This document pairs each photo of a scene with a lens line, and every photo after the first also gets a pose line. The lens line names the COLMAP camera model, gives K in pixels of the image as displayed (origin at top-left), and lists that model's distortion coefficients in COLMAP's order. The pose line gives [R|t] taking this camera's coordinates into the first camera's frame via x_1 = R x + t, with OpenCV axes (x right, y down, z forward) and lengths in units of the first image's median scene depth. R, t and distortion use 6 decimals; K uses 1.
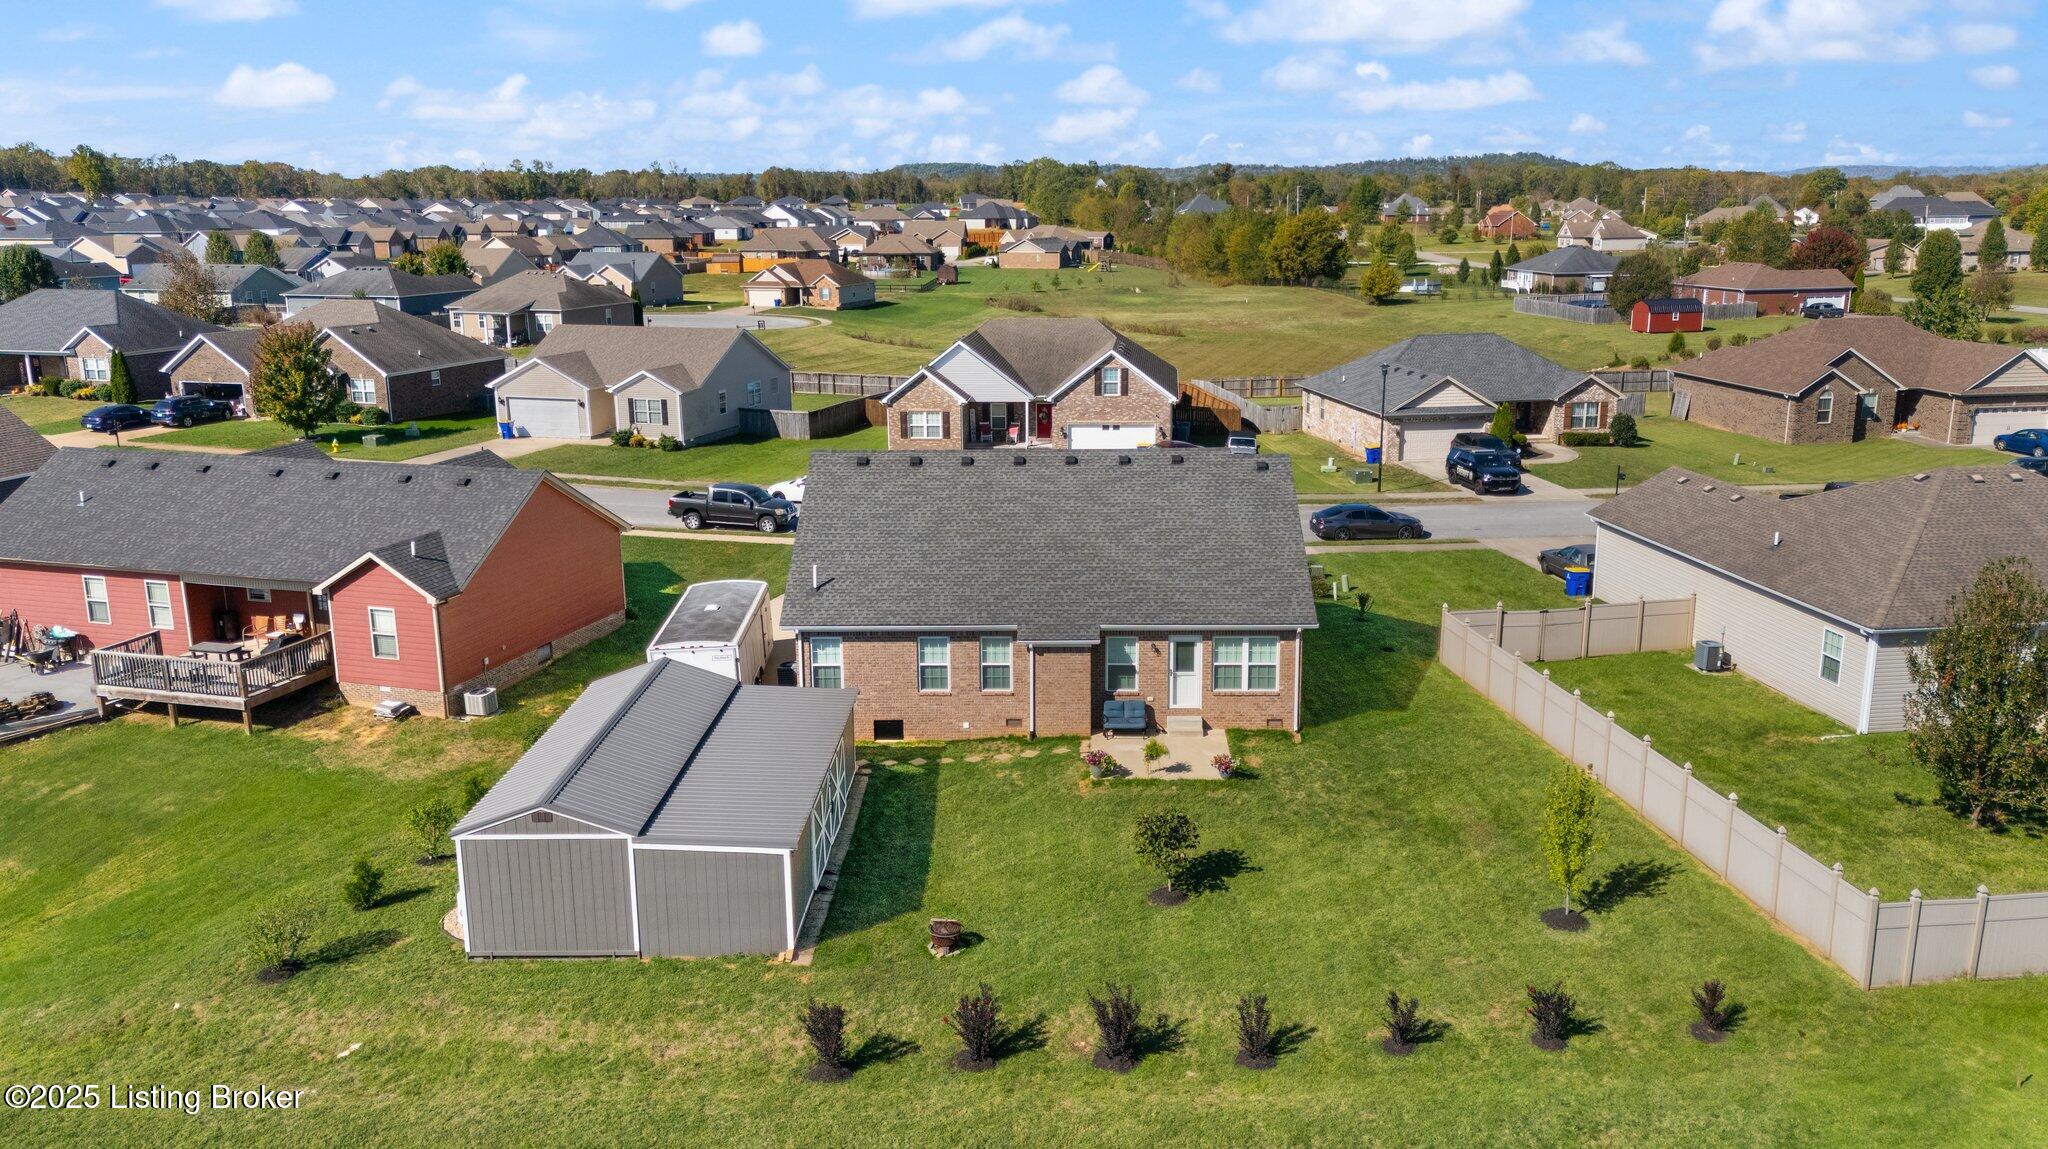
lens RADIAL K [[1527.9, 0, 1013.1], [0, 1527.9, 541.7], [0, 0, 1]] dist [0.062730, -0.005482]
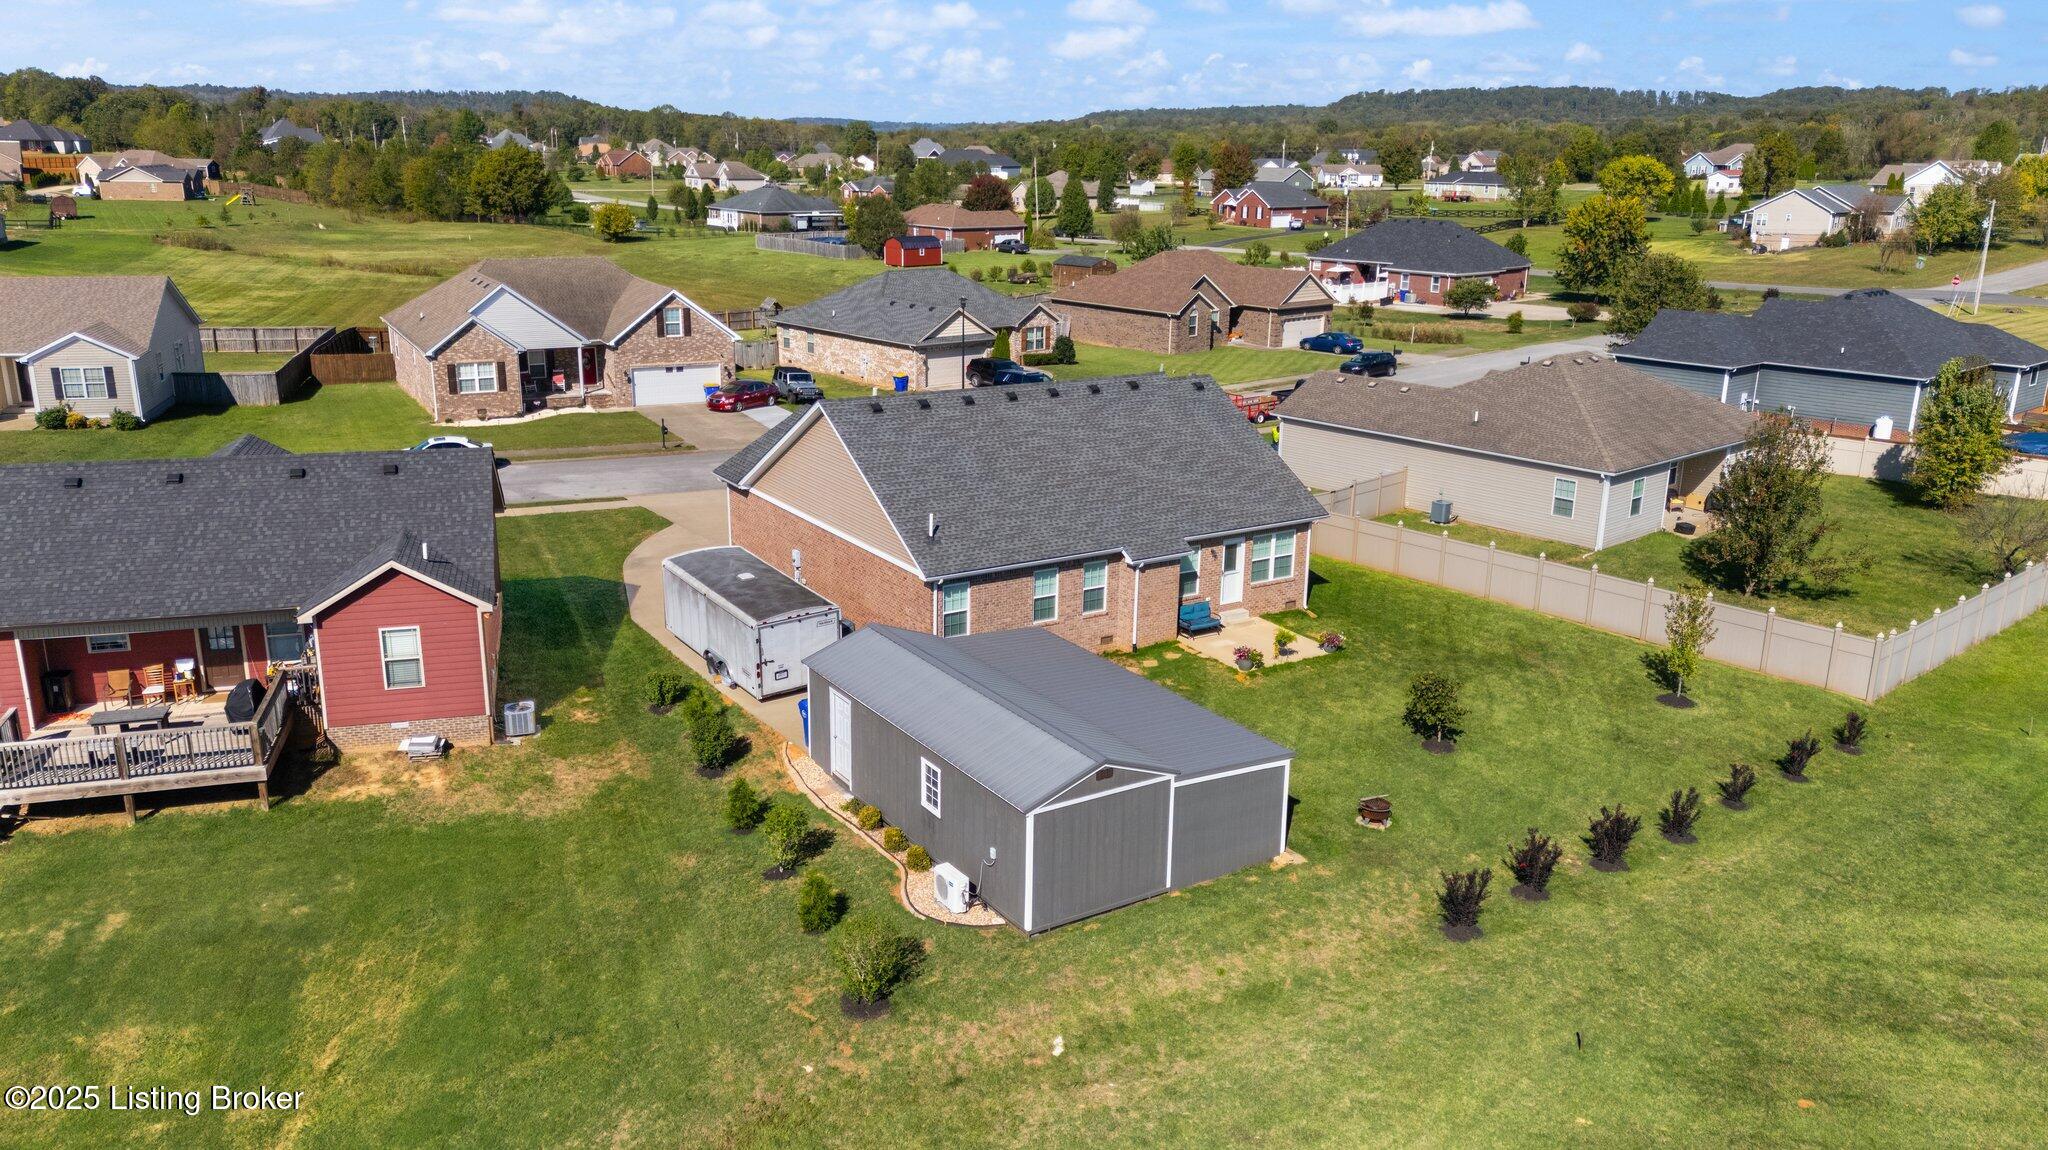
lens RADIAL K [[1461.2, 0, 1012.2], [0, 1461.2, 569.8], [0, 0, 1]] dist [0.040073, -0.005052]
pose [[0.833271, -0.131468, 0.537006, -0.577507], [0.095205, 0.990927, 0.094866, -0.032097], [-0.544605, -0.027923, 0.838228, 0.176391]]
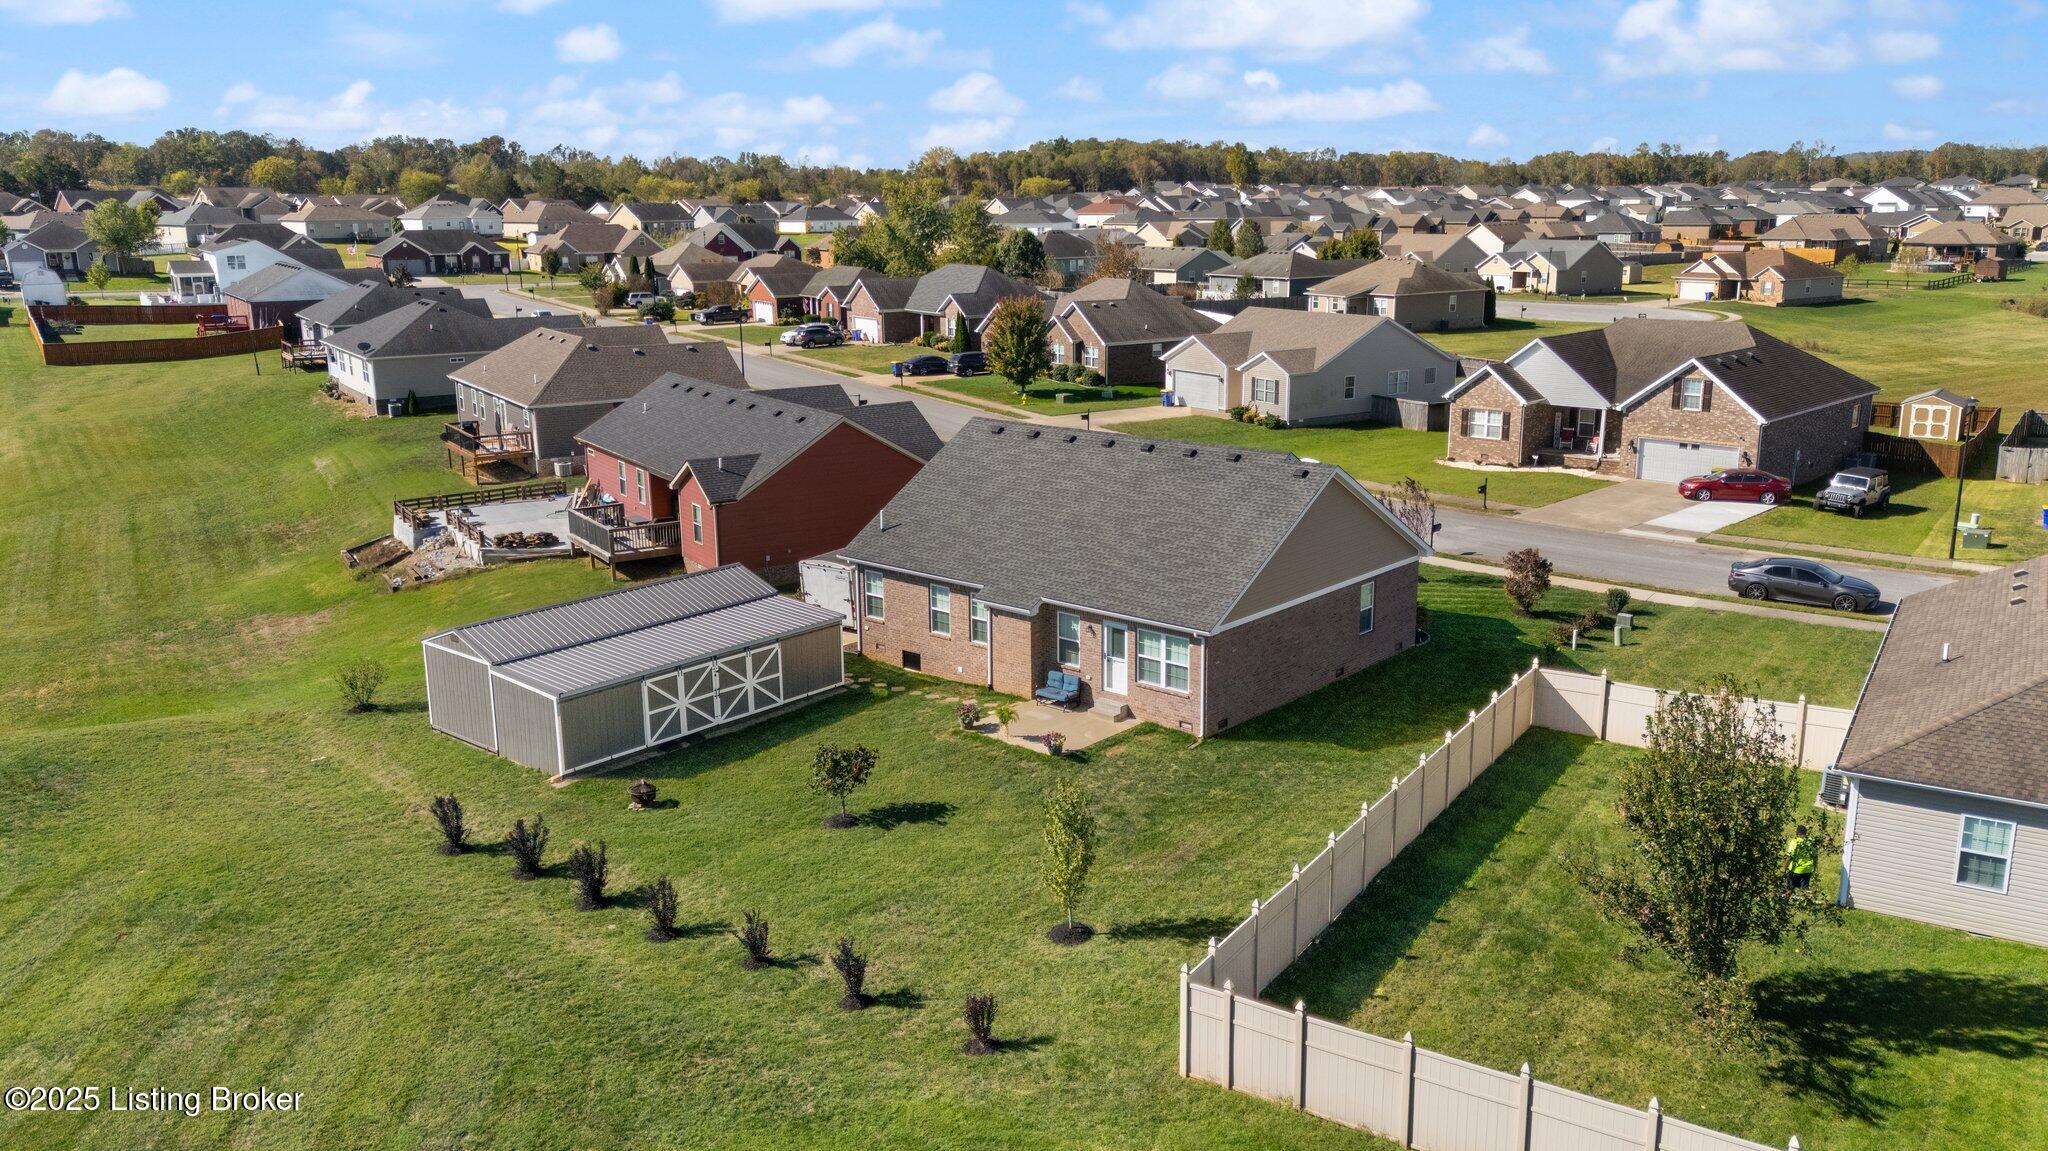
lens RADIAL K [[1507.3, 0, 1034.7], [0, 1507.3, 566.9], [0, 0, 1]] dist [0.066823, -0.045400]
pose [[0.780438, 0.150645, -0.606813, 0.649066], [-0.134092, 0.988285, 0.072889, -0.040294], [0.610685, 0.024483, 0.791495, 0.154993]]
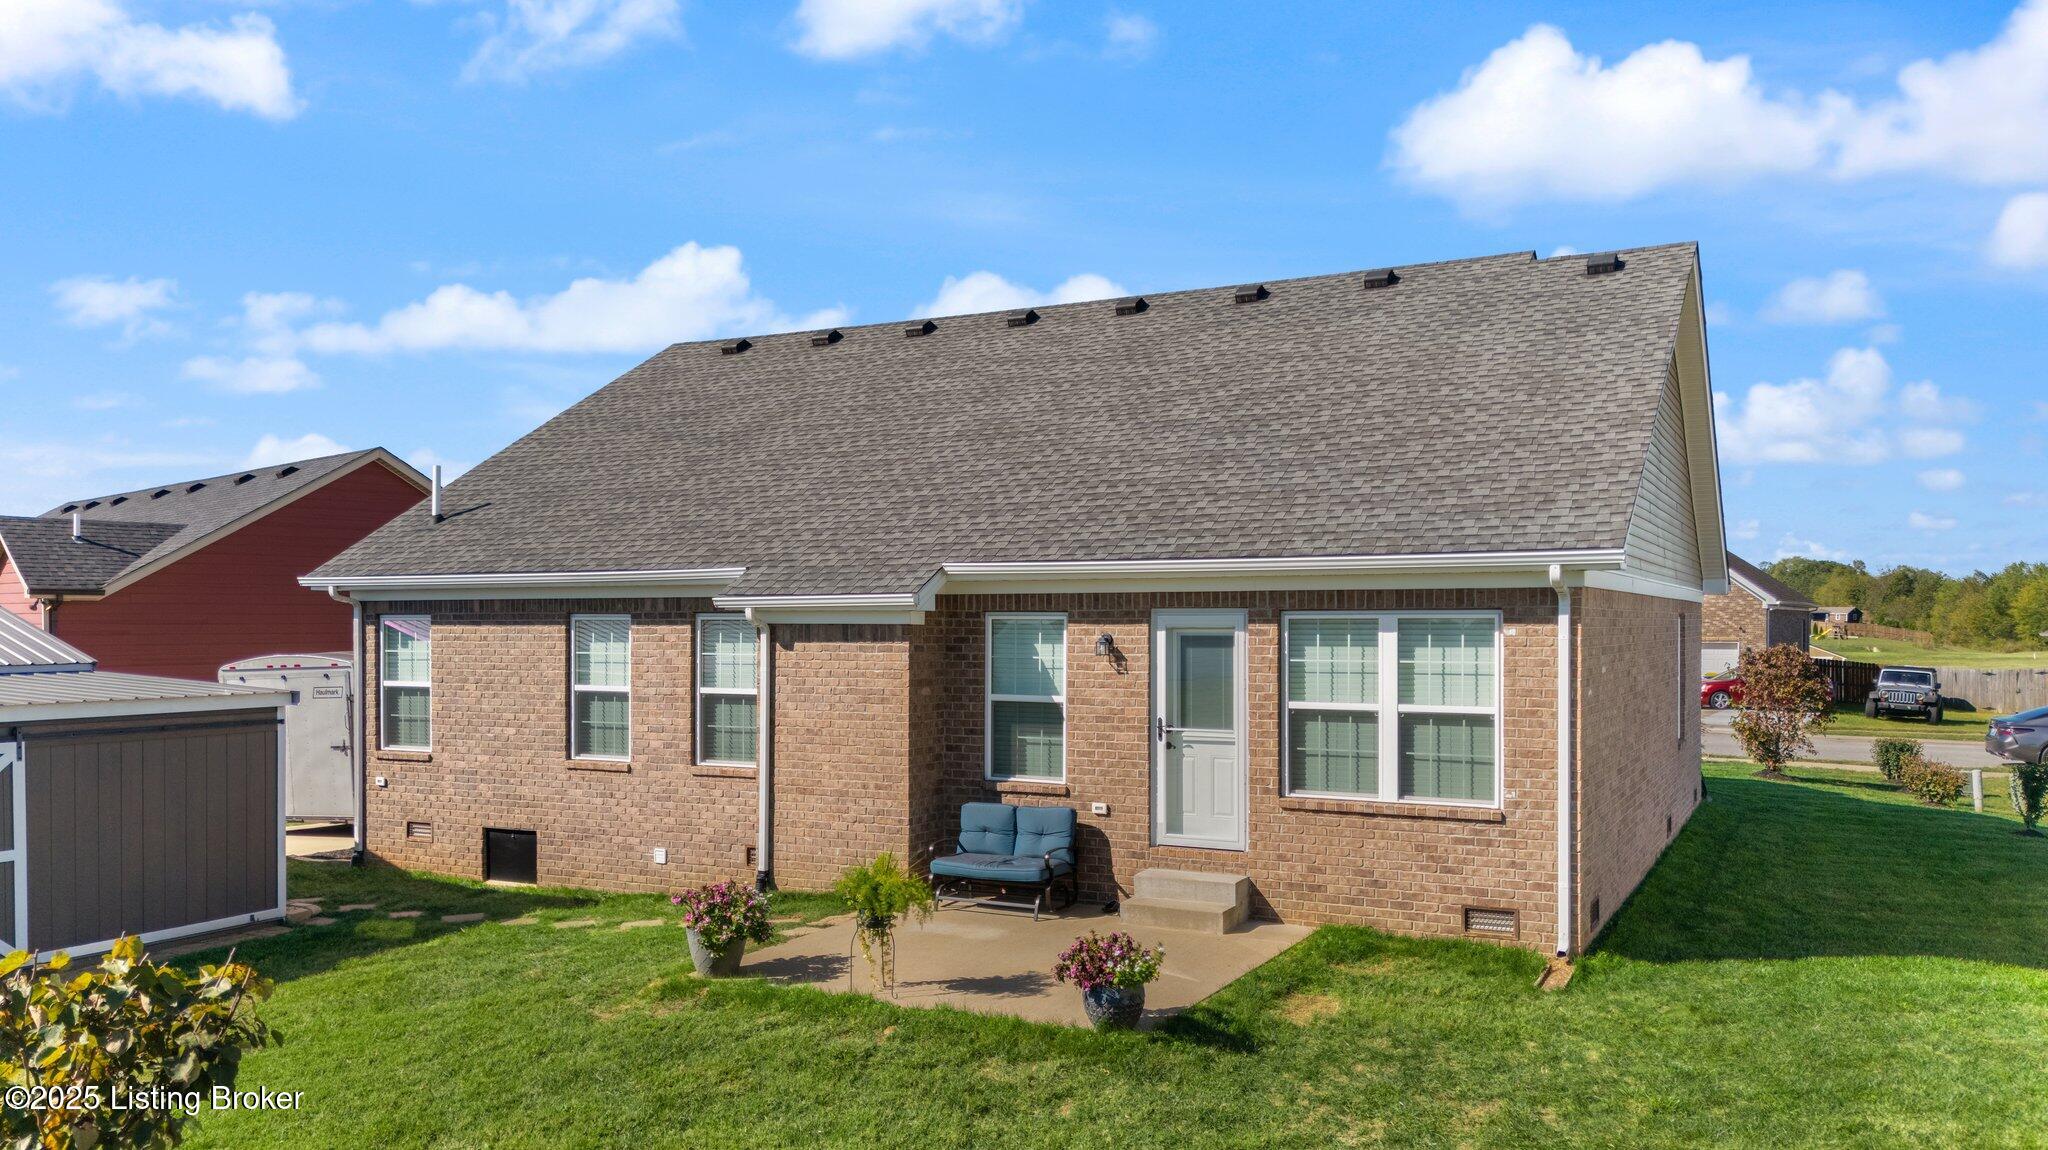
lens RADIAL K [[1523.7, 0, 1025.0], [0, 1523.7, 638.7], [0, 0, 1]] dist [0.090792, -0.122448]
pose [[0.902191, 0.015564, -0.431055, 0.207654], [-0.099835, 0.979747, -0.173577, 0.120755], [0.419623, 0.199634, 0.885473, 0.670029]]
